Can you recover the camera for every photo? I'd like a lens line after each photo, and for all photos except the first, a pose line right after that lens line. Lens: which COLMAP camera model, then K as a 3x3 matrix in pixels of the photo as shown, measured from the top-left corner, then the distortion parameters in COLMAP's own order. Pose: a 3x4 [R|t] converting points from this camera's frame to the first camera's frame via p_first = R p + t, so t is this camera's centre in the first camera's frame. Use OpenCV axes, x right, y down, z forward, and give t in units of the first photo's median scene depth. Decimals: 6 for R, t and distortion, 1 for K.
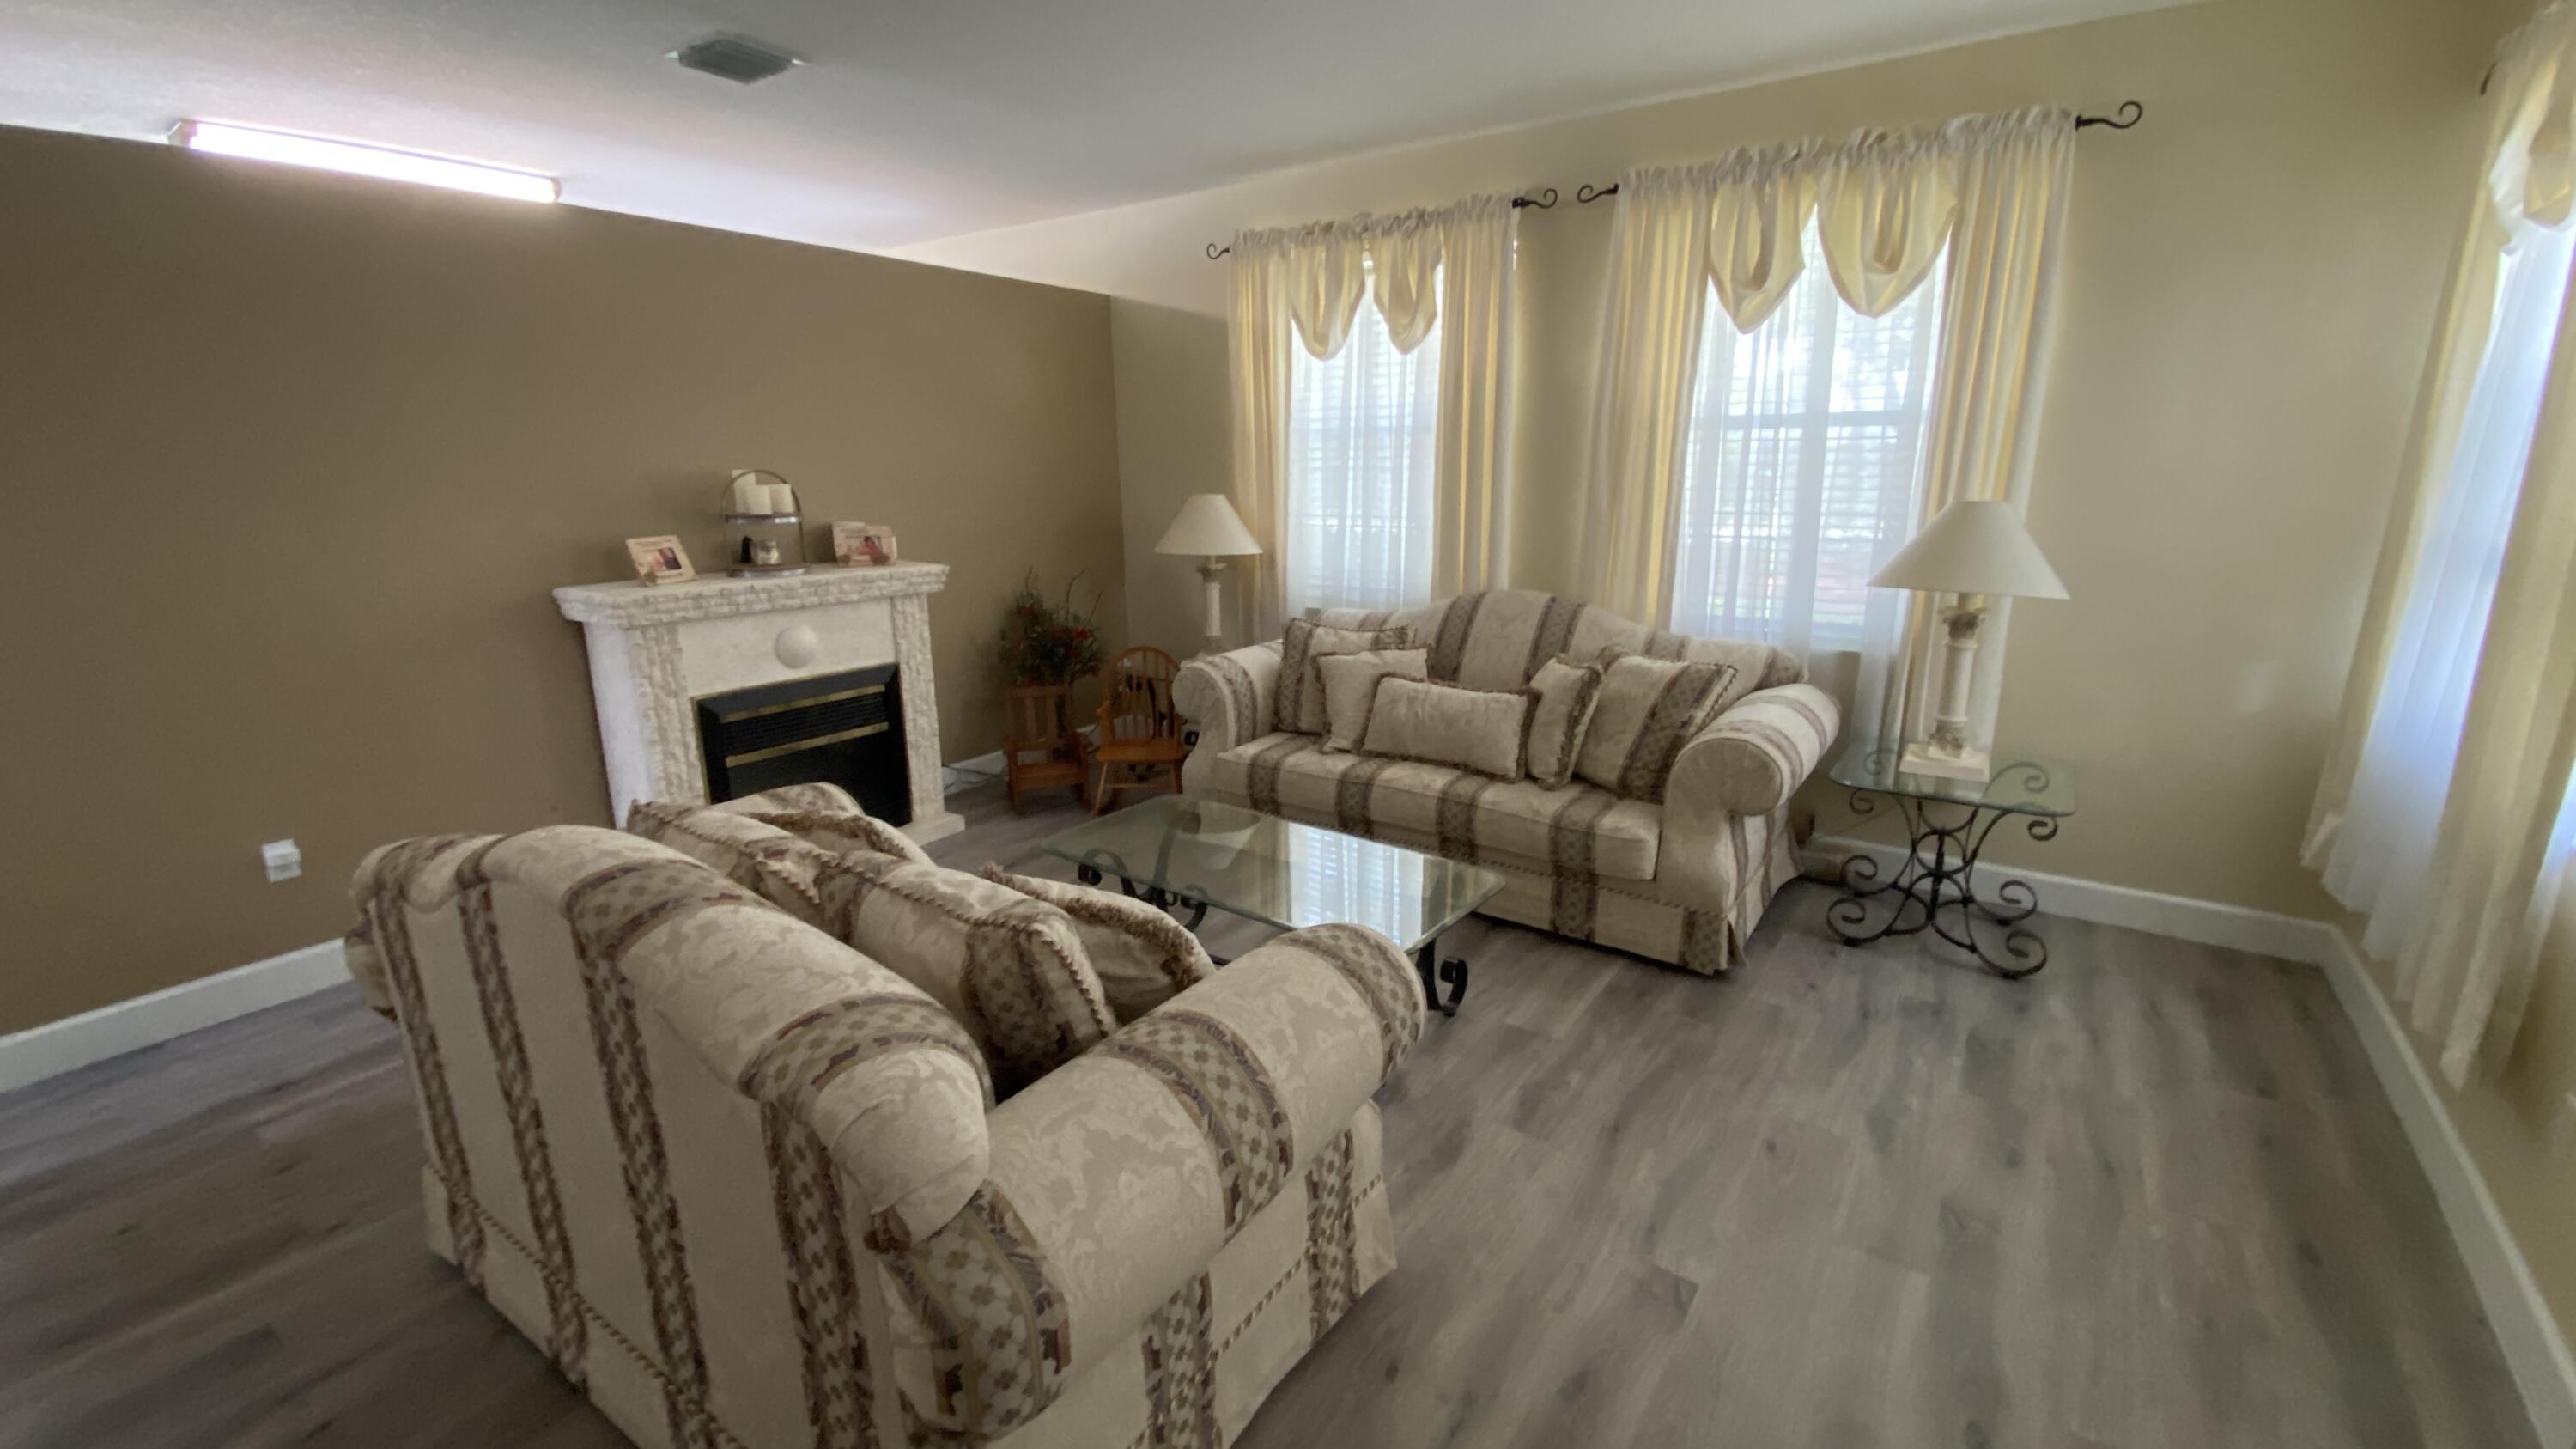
lens RADIAL K [[1047.7, 0, 1288.0], [0, 1047.7, 724.5], [0, 0, 1]] dist [0.030666, -0.000040]
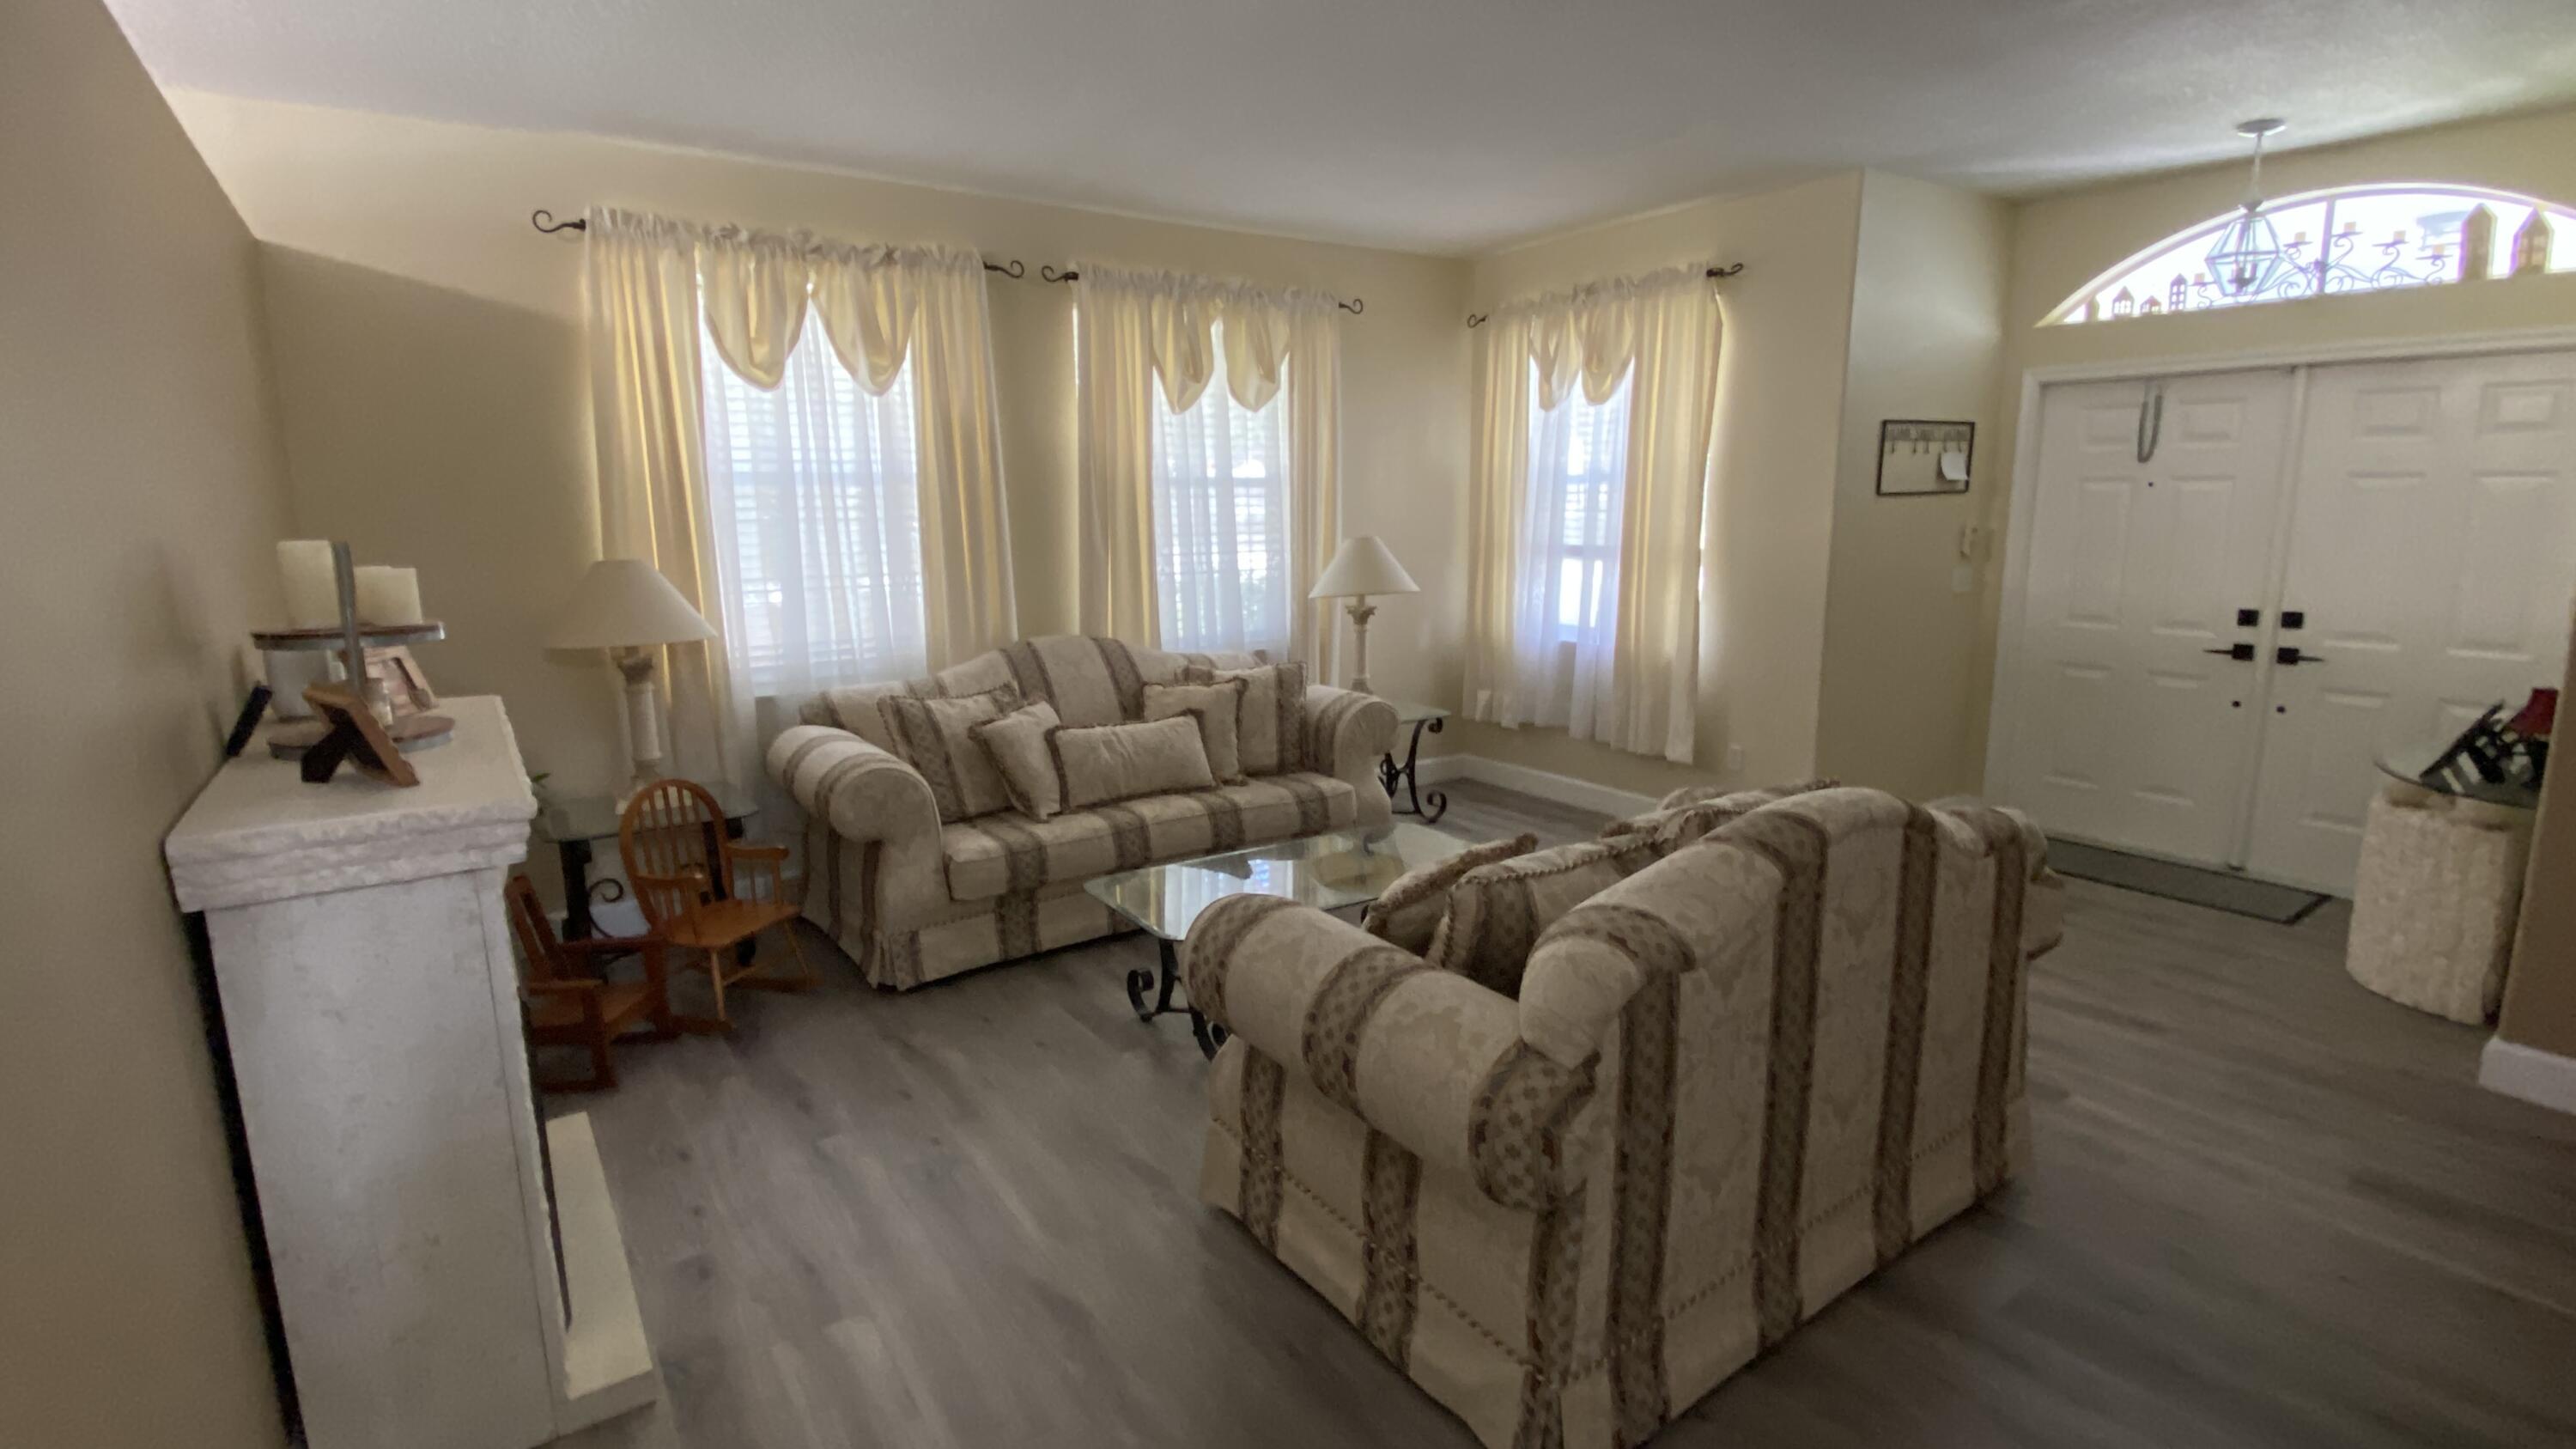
lens RADIAL K [[1218.5, 0, 1288.0], [0, 1218.5, 724.5], [0, 0, 1]] dist [-0.000614, -0.000073]
pose [[0.337493, -0.168030, 0.926210, -0.911991], [0.235641, 0.967693, 0.089692, -0.106161], [-0.911357, 0.187982, 0.366184, 0.411406]]
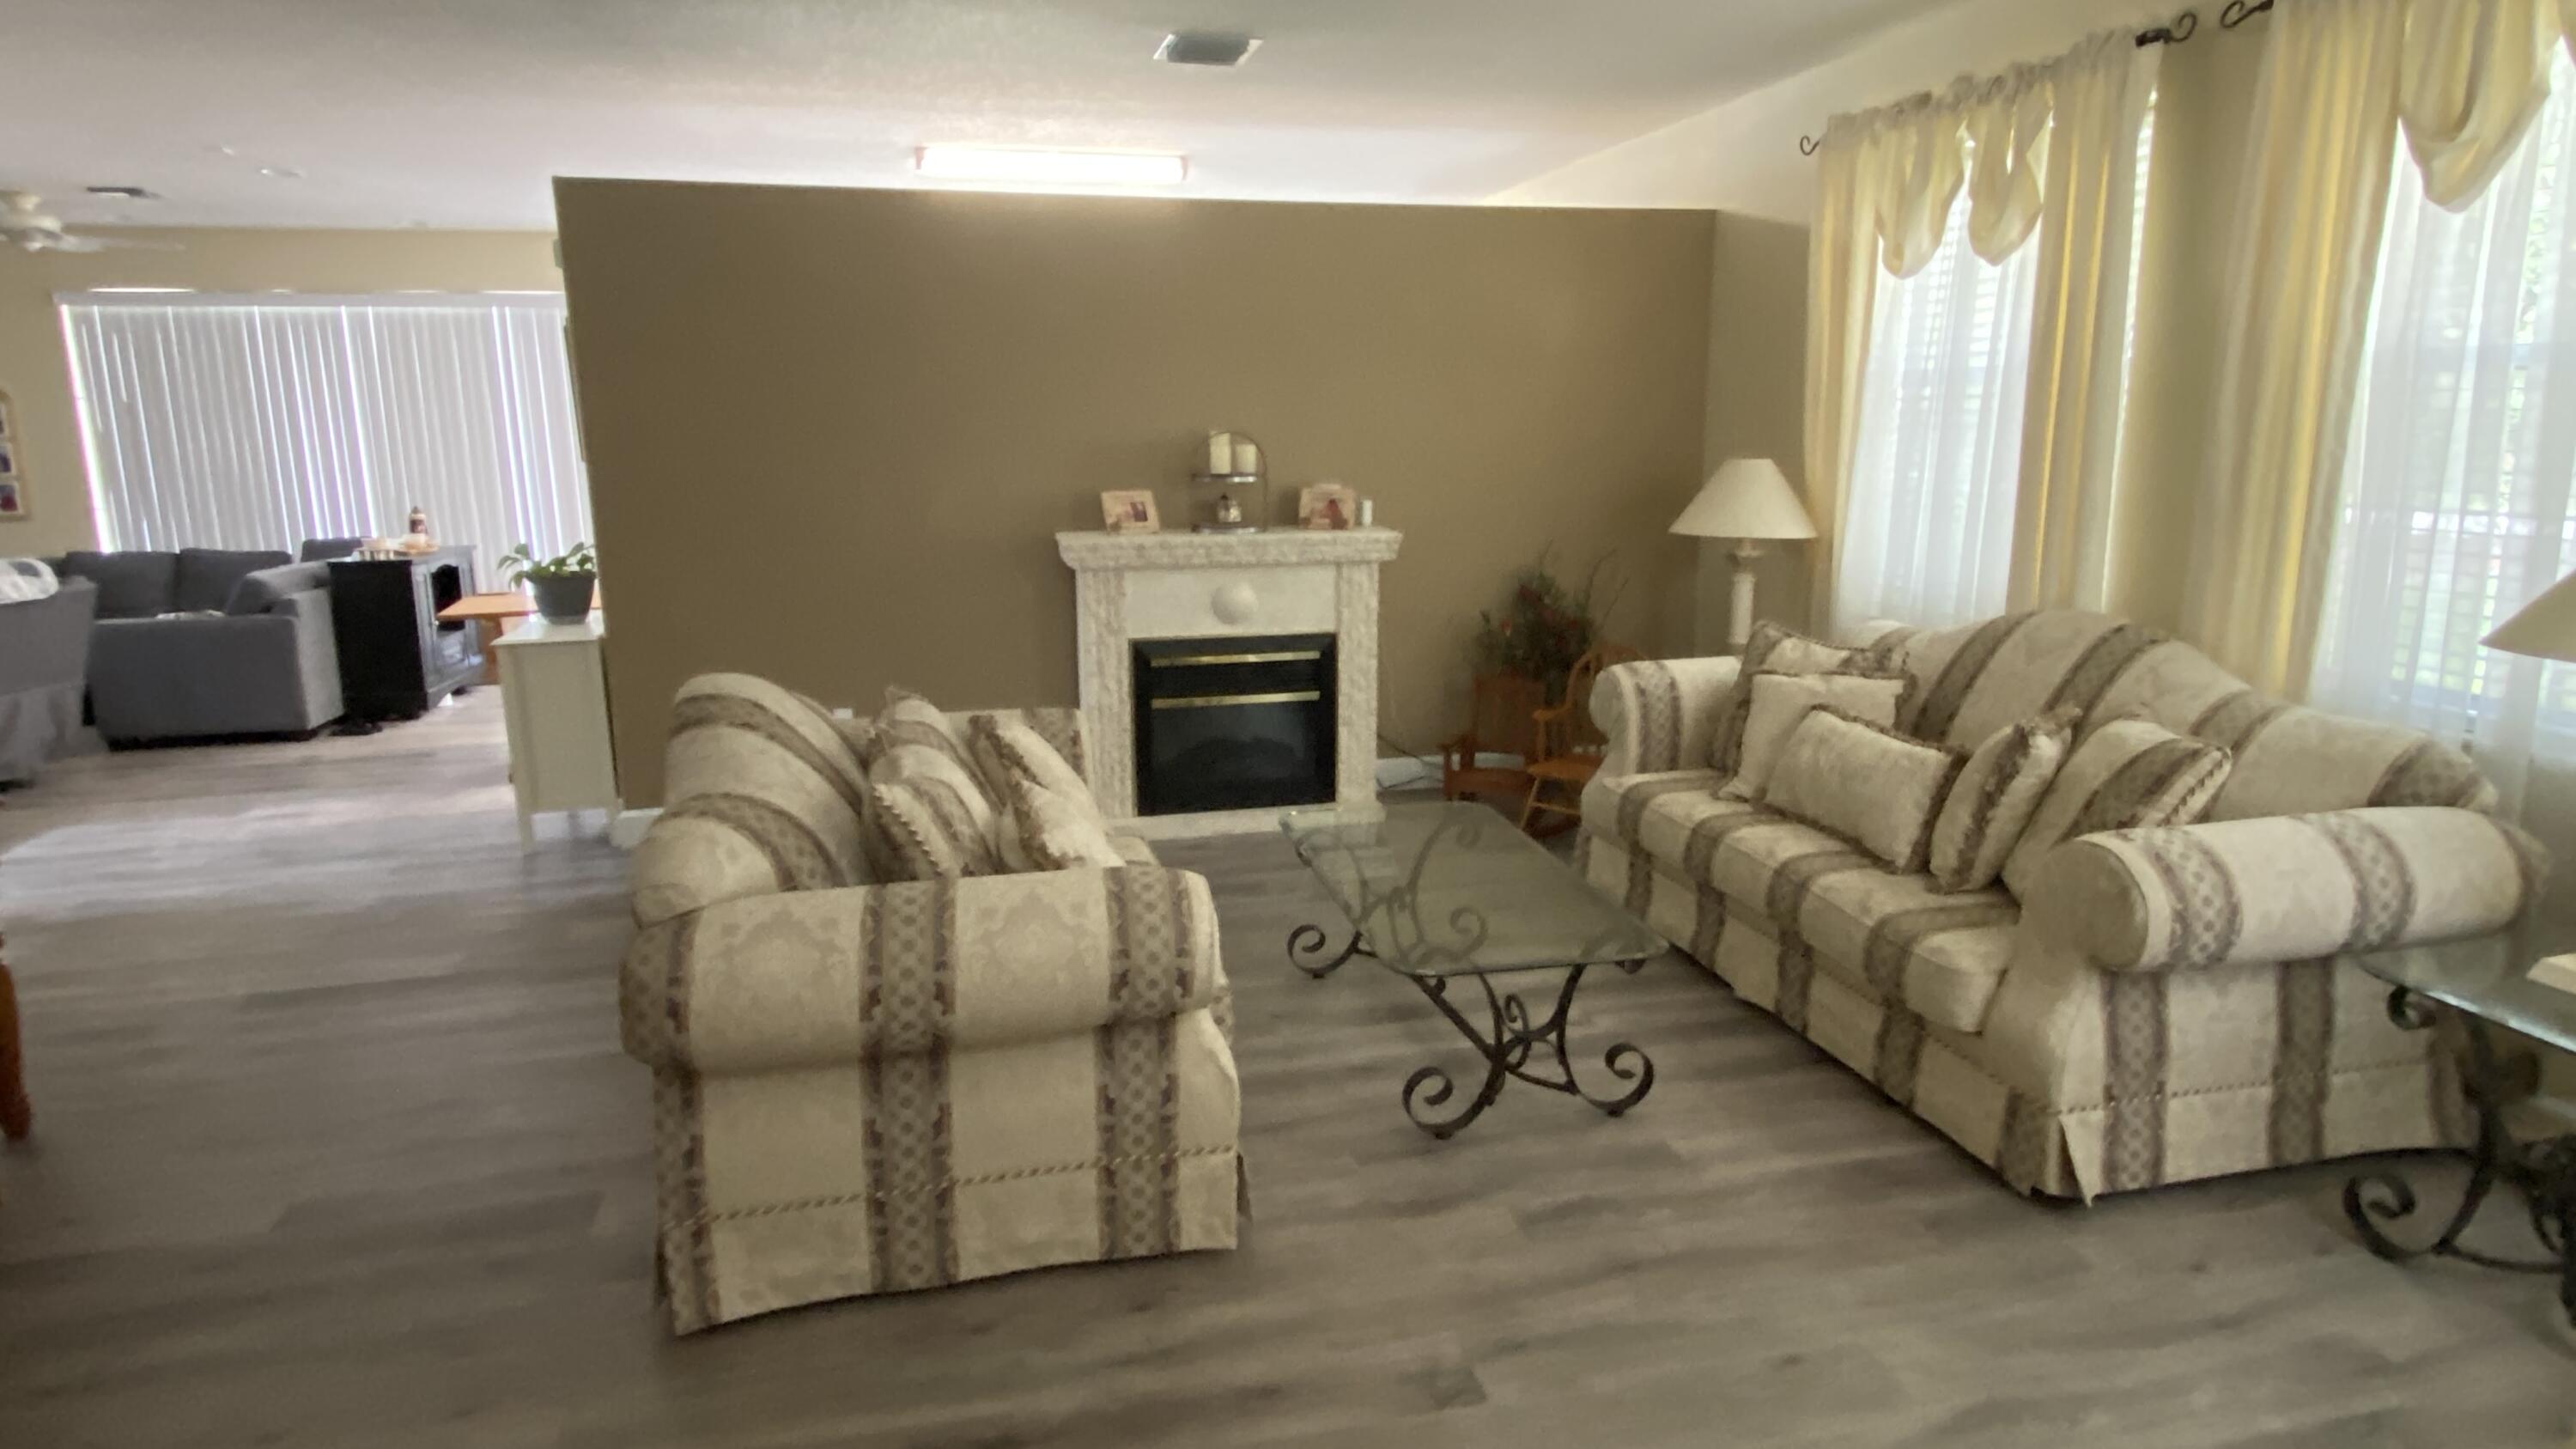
lens RADIAL K [[1447.3, 0, 1291.0], [0, 1447.3, 714.6], [0, 0, 1]] dist [0.070258, -0.072198]
pose [[0.753010, 0.133315, -0.644363, 0.499061], [-0.158488, 0.987177, 0.019031, -0.003450], [0.638637, 0.087793, 0.764483, -0.020366]]
